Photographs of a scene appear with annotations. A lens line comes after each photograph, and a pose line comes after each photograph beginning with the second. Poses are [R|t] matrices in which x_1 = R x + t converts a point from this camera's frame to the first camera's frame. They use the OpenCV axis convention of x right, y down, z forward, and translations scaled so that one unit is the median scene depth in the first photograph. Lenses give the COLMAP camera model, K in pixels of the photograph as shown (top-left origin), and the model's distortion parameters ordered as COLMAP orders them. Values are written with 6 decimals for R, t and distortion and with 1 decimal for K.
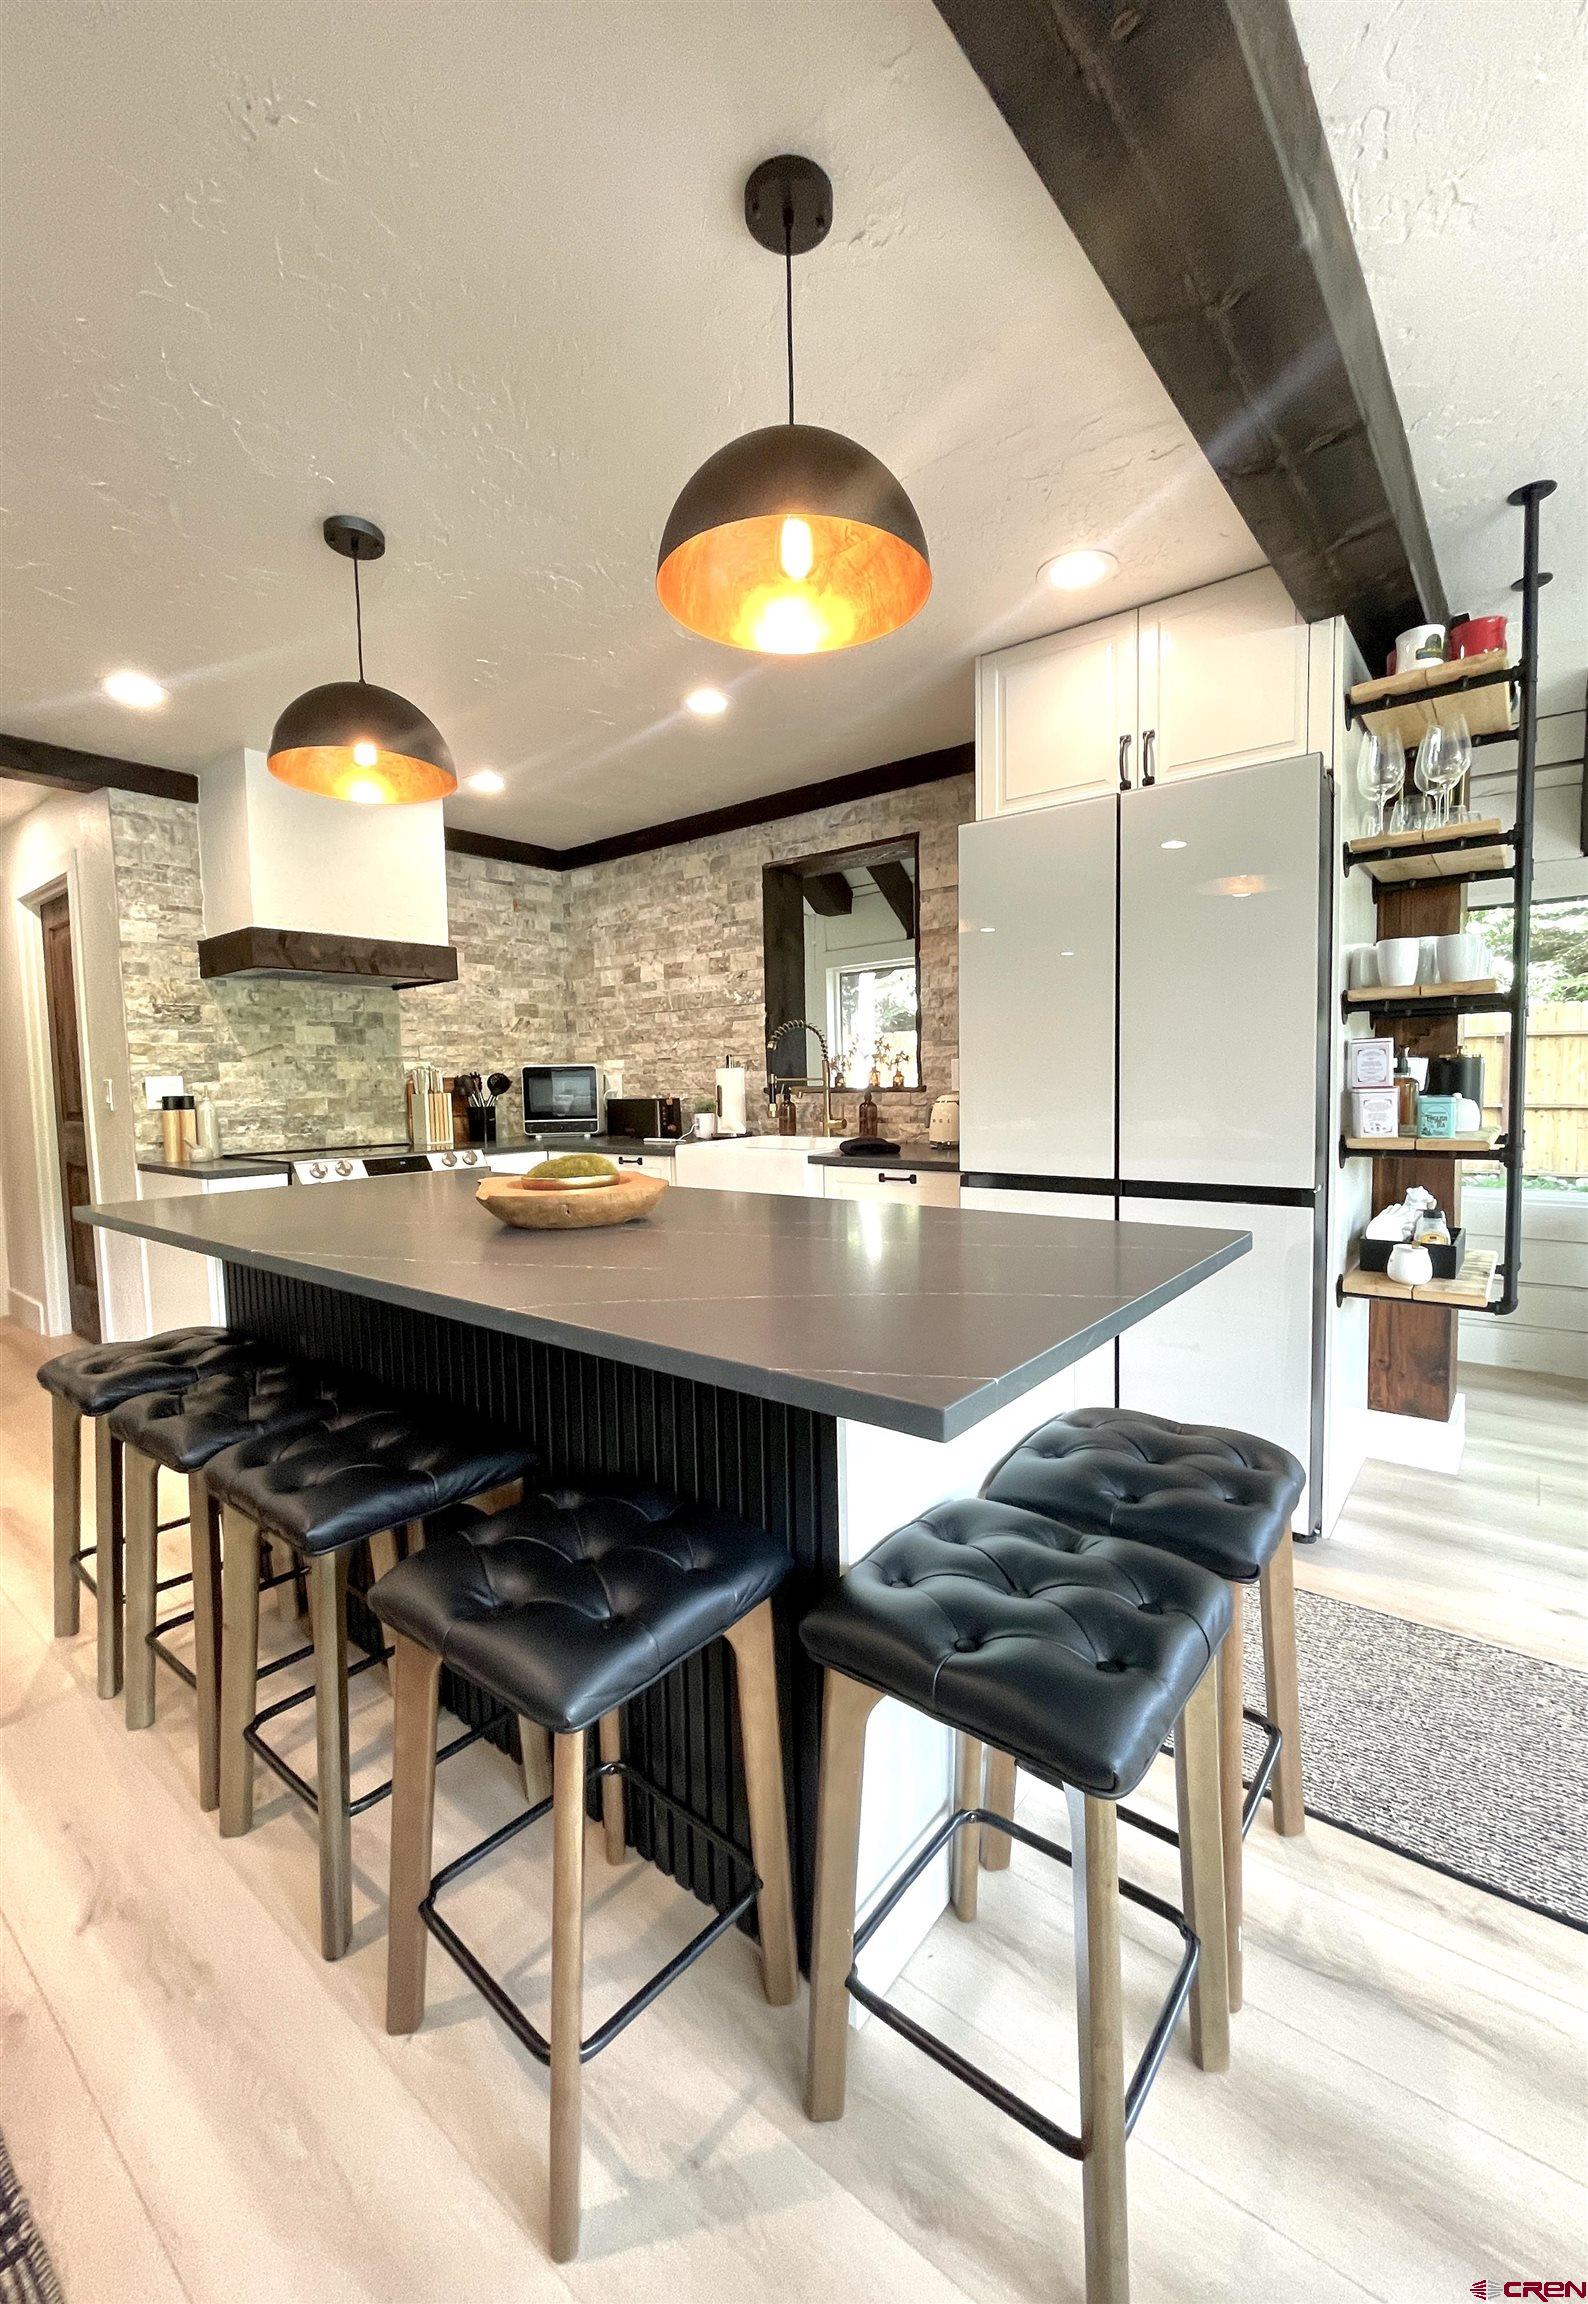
lens RADIAL K [[951.5, 0, 802.5], [0, 951.5, 1138.2], [0, 0, 1]] dist [0.001792, -0.000527]
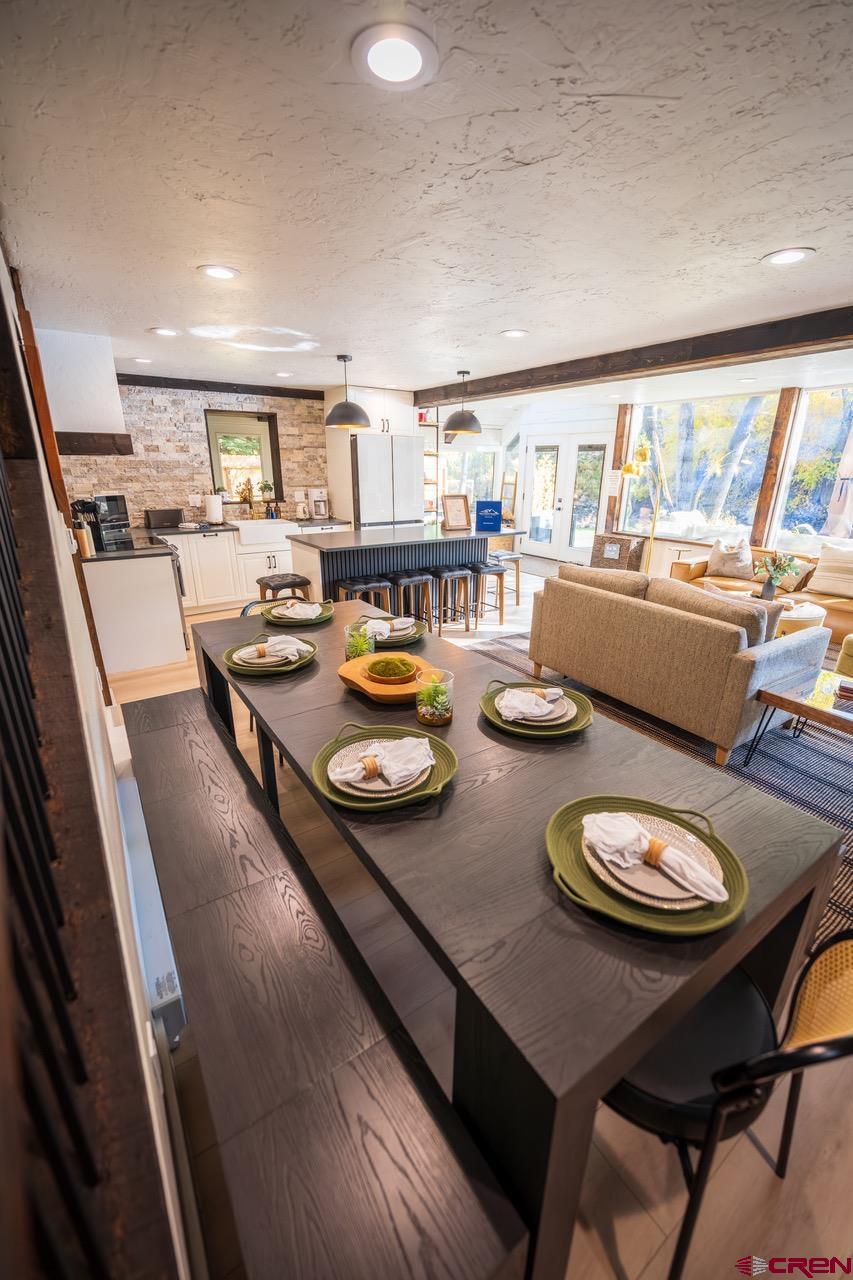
lens RADIAL K [[512.8, 0, 429.9], [0, 512.8, 641.6], [0, 0, 1]] dist [0.003468, 0.001373]
pose [[0.304885, -0.288572, 0.907618, -1.232811], [0.048928, 0.956479, 0.287671, -0.065067], [-0.951132, -0.043298, 0.305735, 0.013981]]
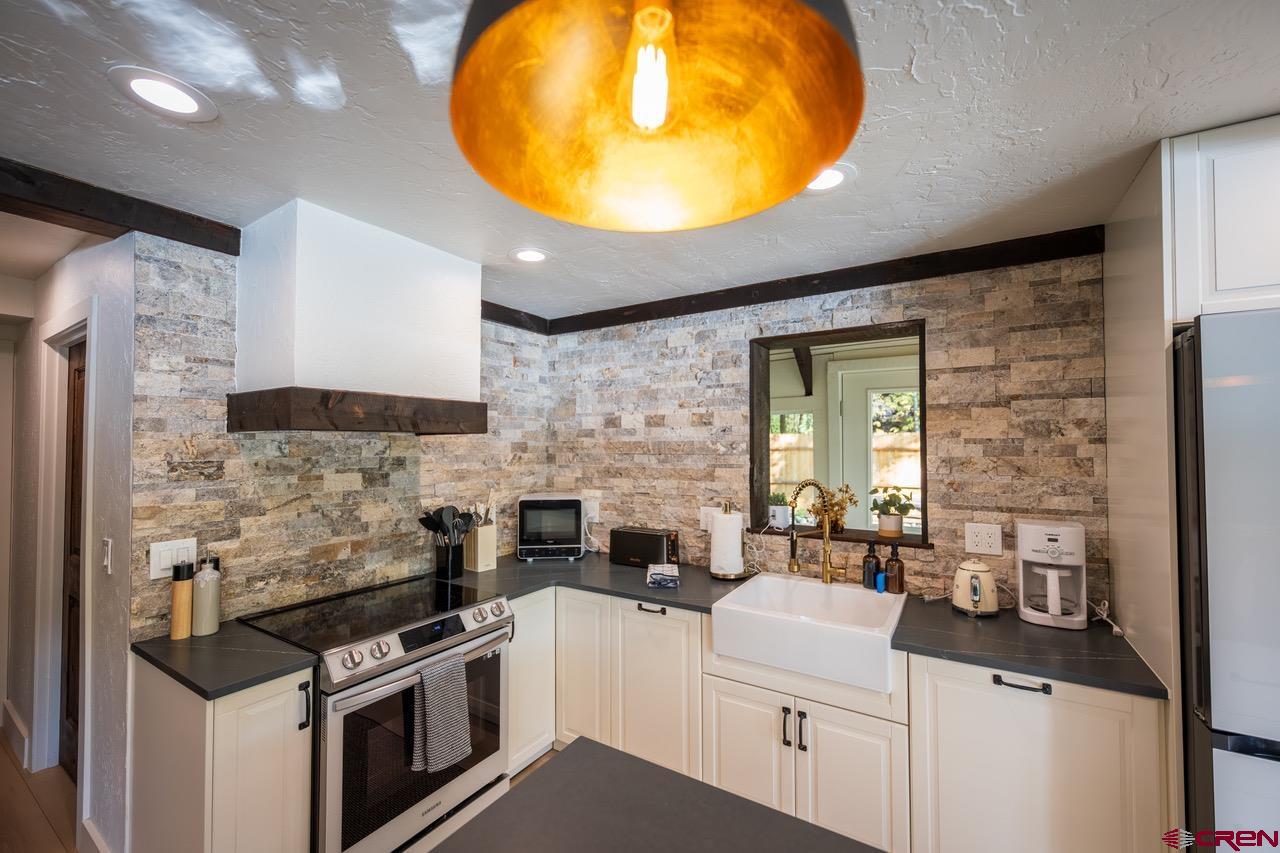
lens RADIAL K [[512.8, 0, 638.6], [0, 512.8, 431.8], [0, 0, 1]] dist [0.003468, 0.001373]
pose [[0.993611, 0.022156, 0.110664, -0.246291], [-0.012277, 0.995941, -0.089166, -0.113220], [-0.112191, 0.087238, 0.989850, 0.391146]]
